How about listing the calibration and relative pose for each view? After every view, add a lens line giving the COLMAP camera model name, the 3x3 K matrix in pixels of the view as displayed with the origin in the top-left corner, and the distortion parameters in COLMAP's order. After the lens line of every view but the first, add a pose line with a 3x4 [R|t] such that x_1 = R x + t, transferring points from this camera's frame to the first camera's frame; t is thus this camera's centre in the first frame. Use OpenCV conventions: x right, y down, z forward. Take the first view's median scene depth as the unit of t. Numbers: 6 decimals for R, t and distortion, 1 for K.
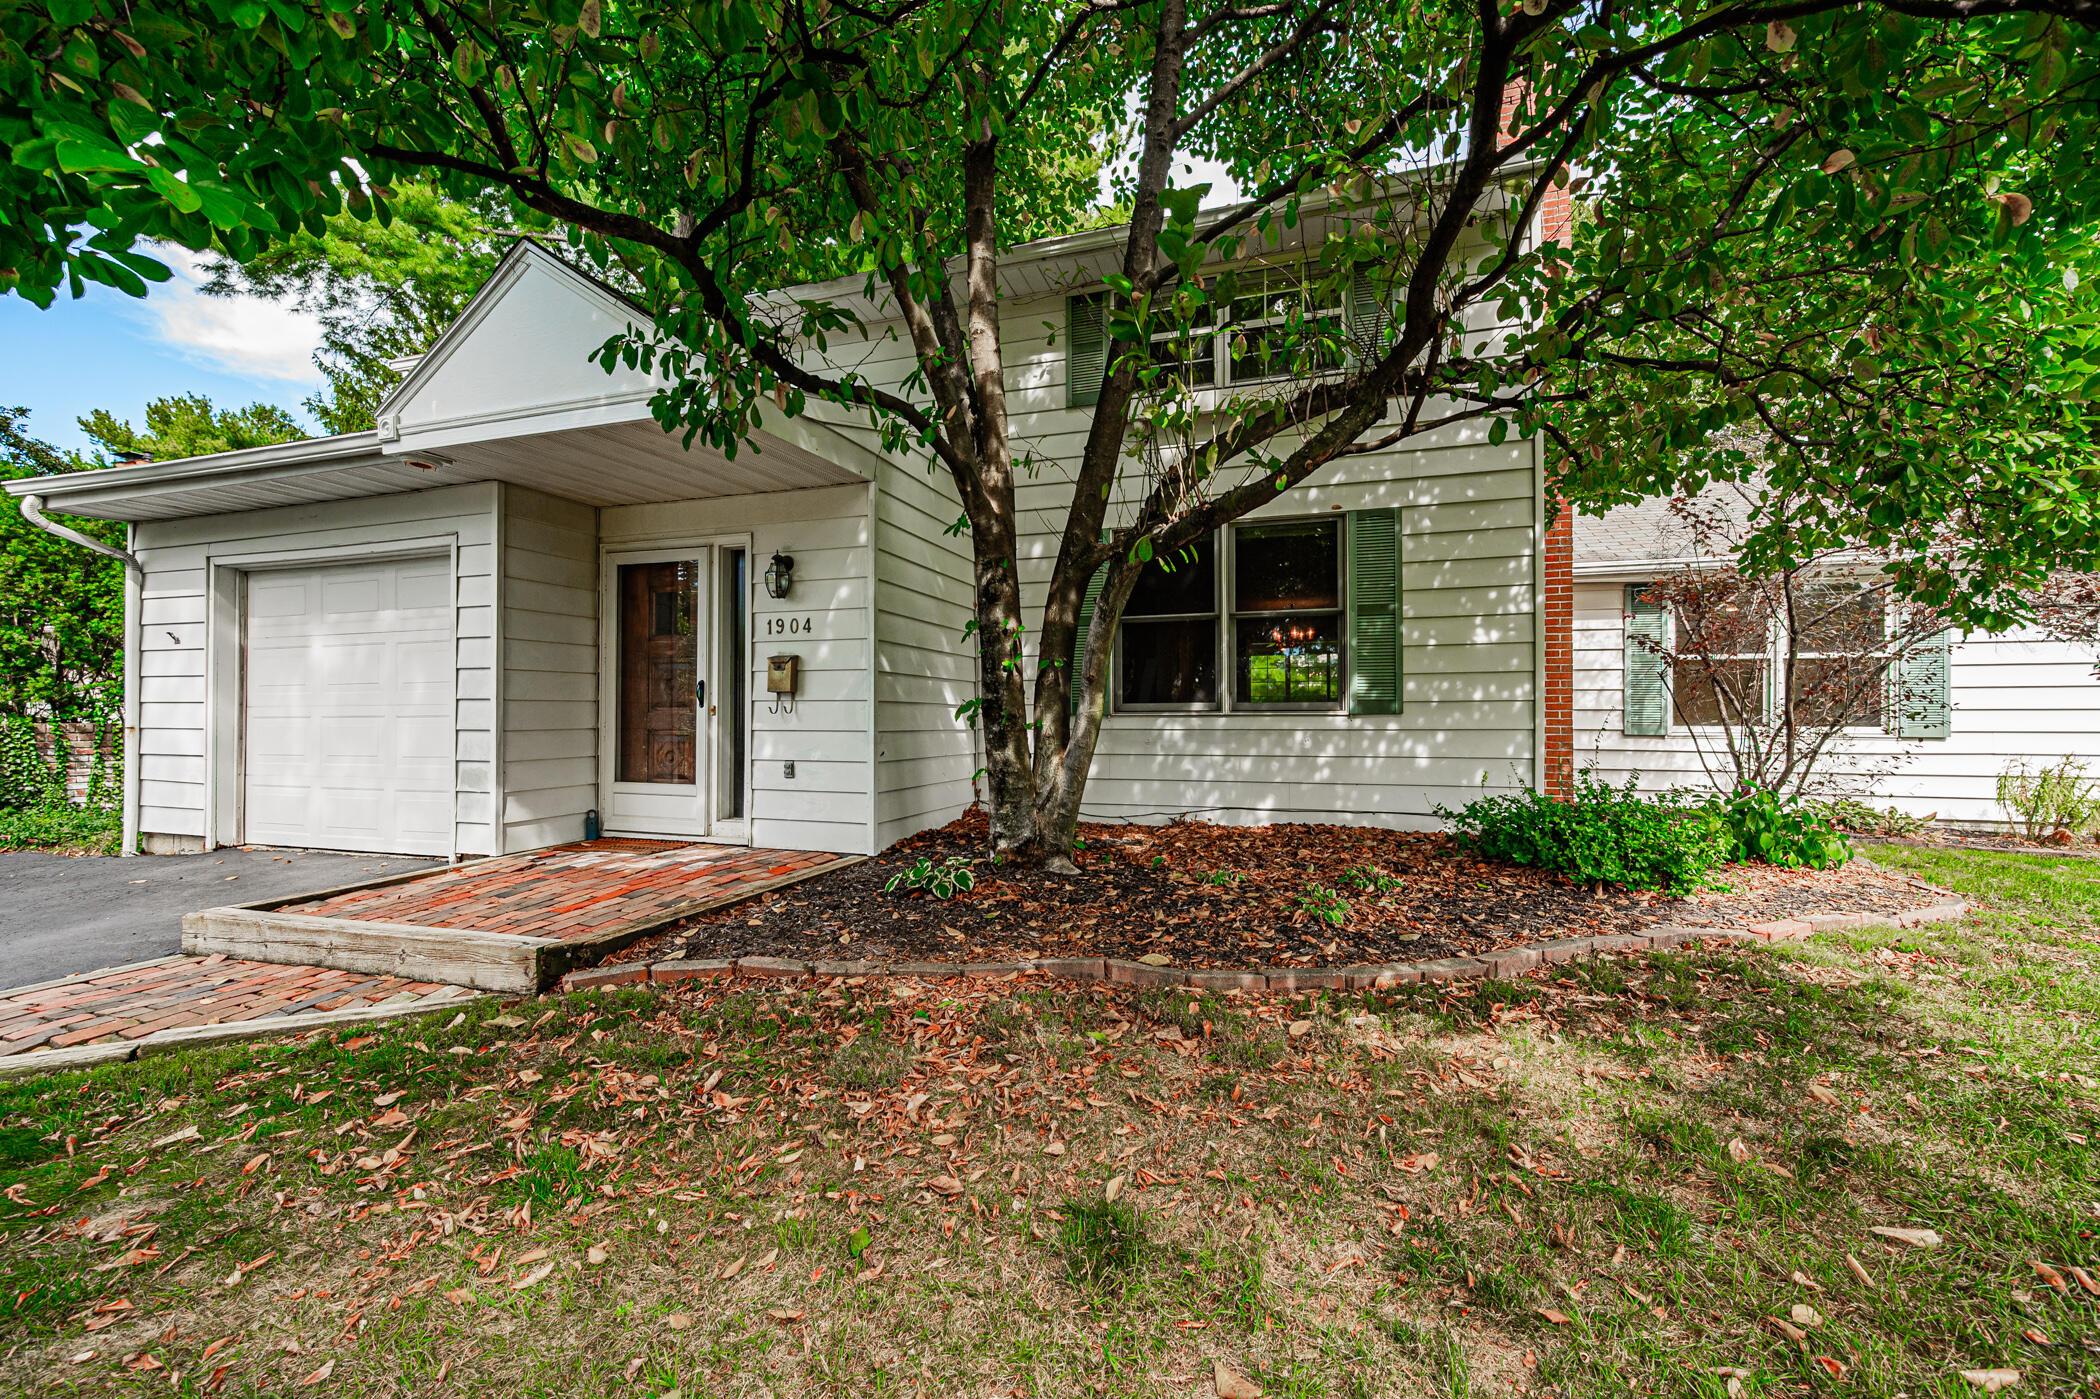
lens RADIAL K [[838.4, 0, 1057.3], [0, 838.4, 715.4], [0, 0, 1]] dist [-0.000362, -0.000059]
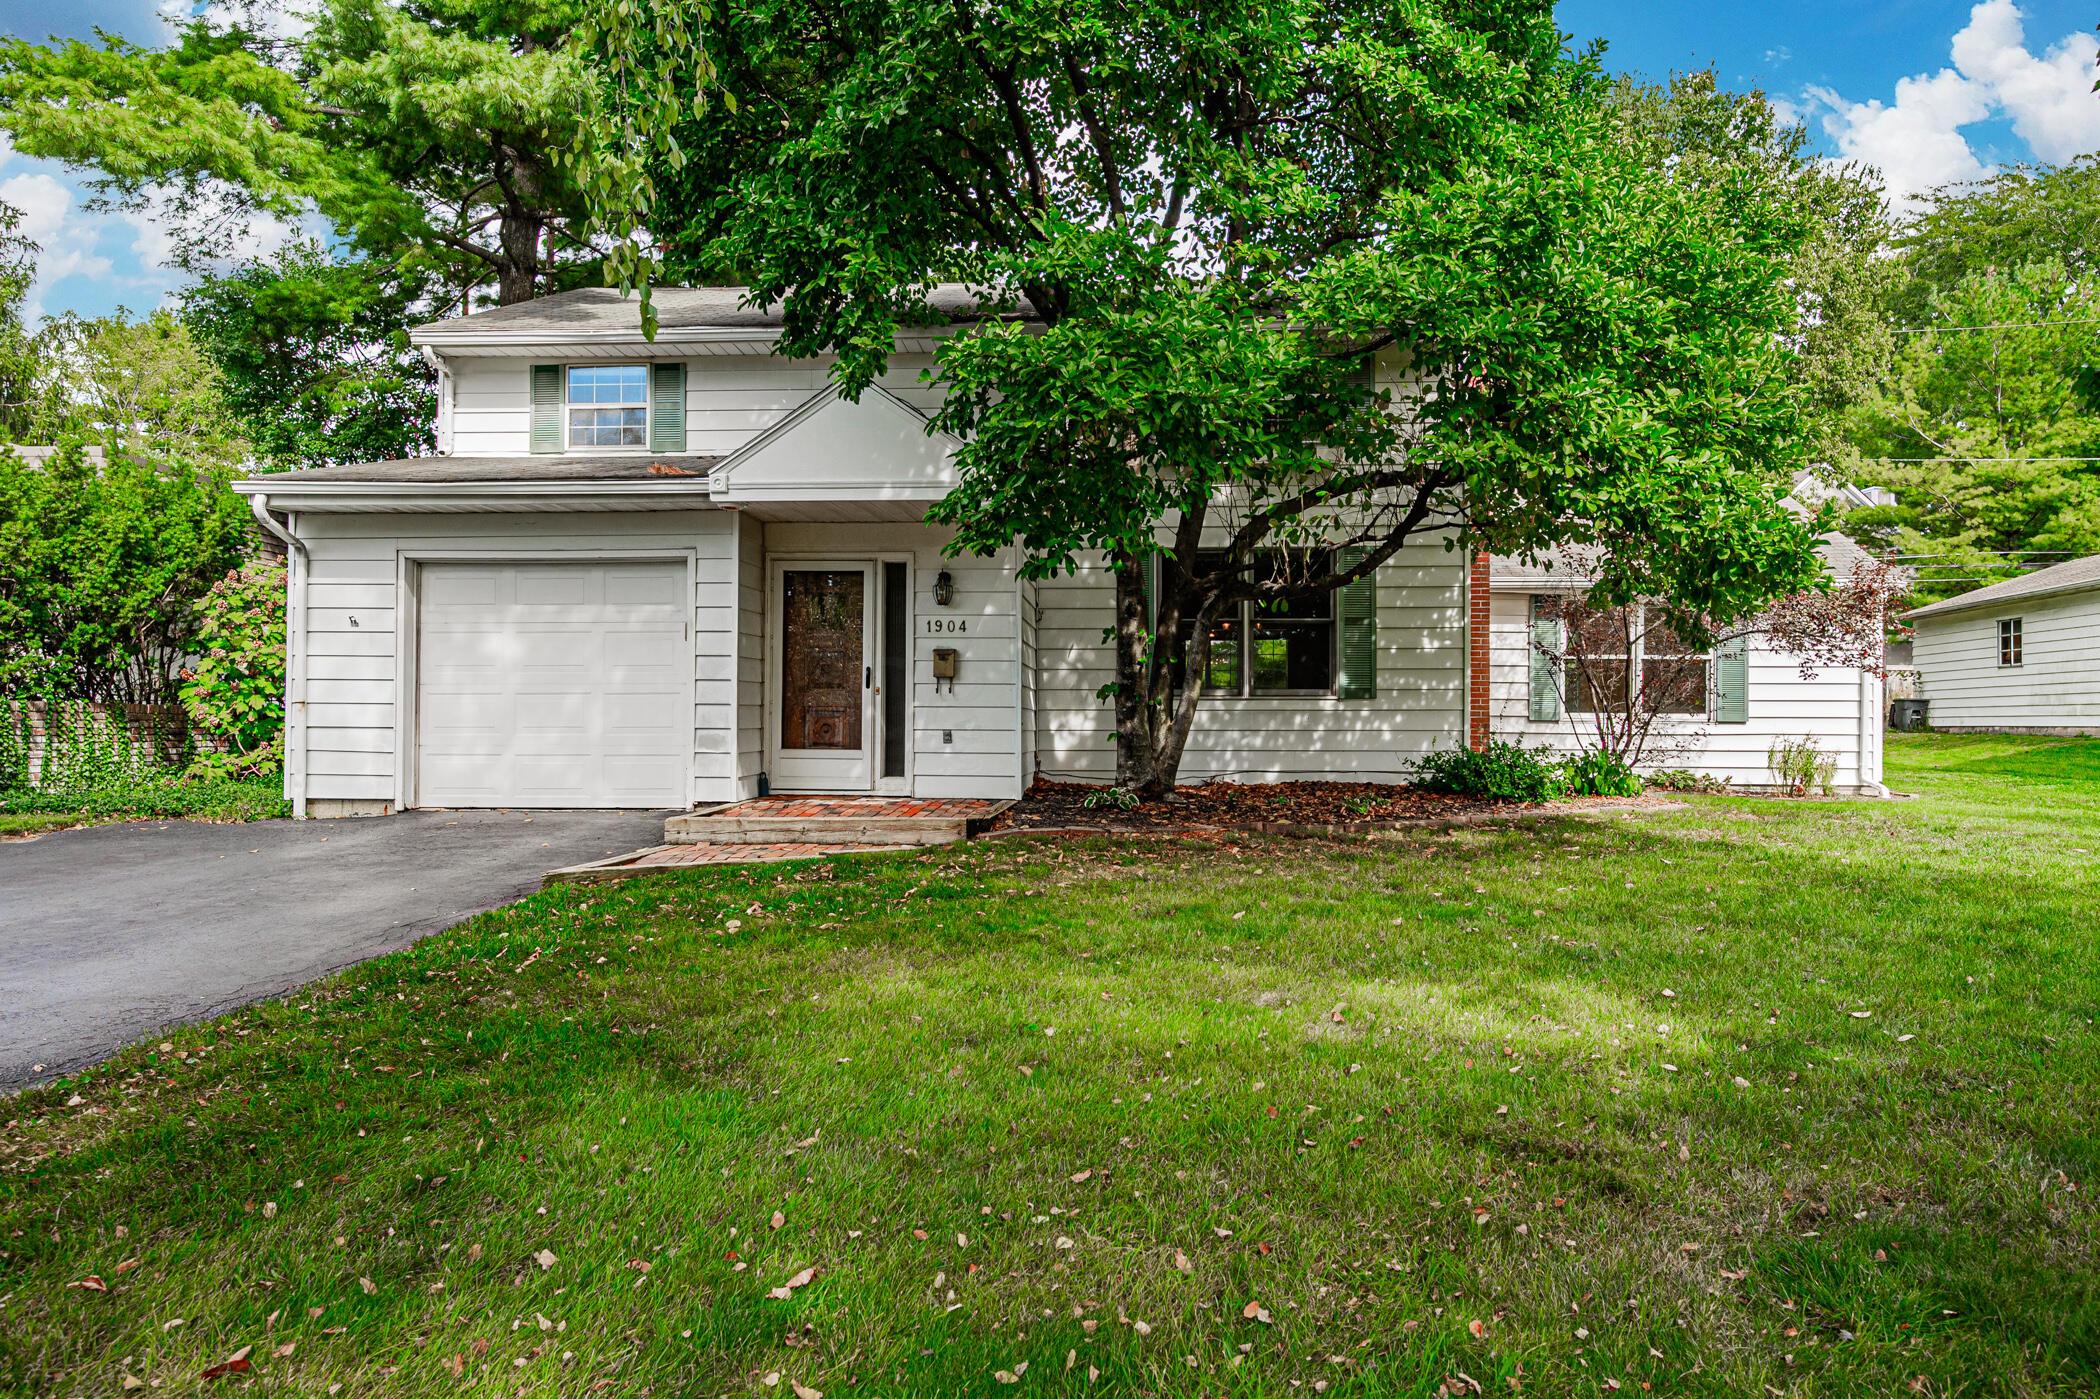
lens RADIAL K [[1397.4, 0, 1049.9], [0, 1397.4, 713.9], [0, 0, 1]] dist [-0.000545, 0.001335]
pose [[0.971497, 0.005835, 0.236978, -0.630046], [-0.004805, 0.999976, -0.004926, 0.036259], [-0.237001, 0.003647, 0.971503, -1.061496]]
